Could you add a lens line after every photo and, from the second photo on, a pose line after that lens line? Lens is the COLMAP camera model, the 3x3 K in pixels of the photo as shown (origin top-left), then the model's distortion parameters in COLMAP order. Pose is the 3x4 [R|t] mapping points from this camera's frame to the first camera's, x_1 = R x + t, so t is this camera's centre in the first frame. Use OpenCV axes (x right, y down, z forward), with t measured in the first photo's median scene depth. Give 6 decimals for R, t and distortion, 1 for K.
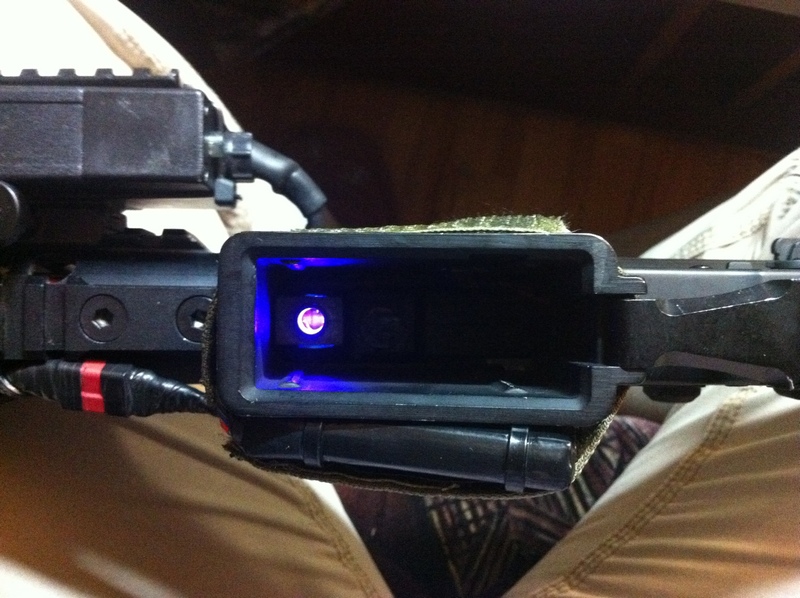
lens RADIAL K [[775.7, 0, 400.0], [0, 775.7, 299.0], [0, 0, 1]] dist [0.123118, -0.388018]
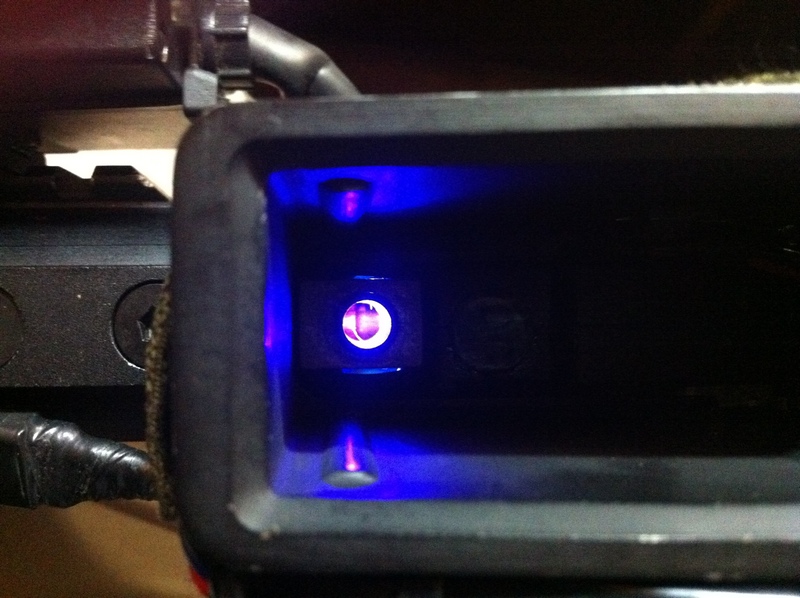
lens RADIAL K [[775.7, 0, 400.0], [0, 775.7, 299.0], [0, 0, 1]] dist [0.123118, -0.388018]
pose [[0.999740, -0.022806, -0.000425, -0.091645], [0.022805, 0.999739, -0.001496, 0.012208], [0.000459, 0.001486, 0.999999, 0.468749]]
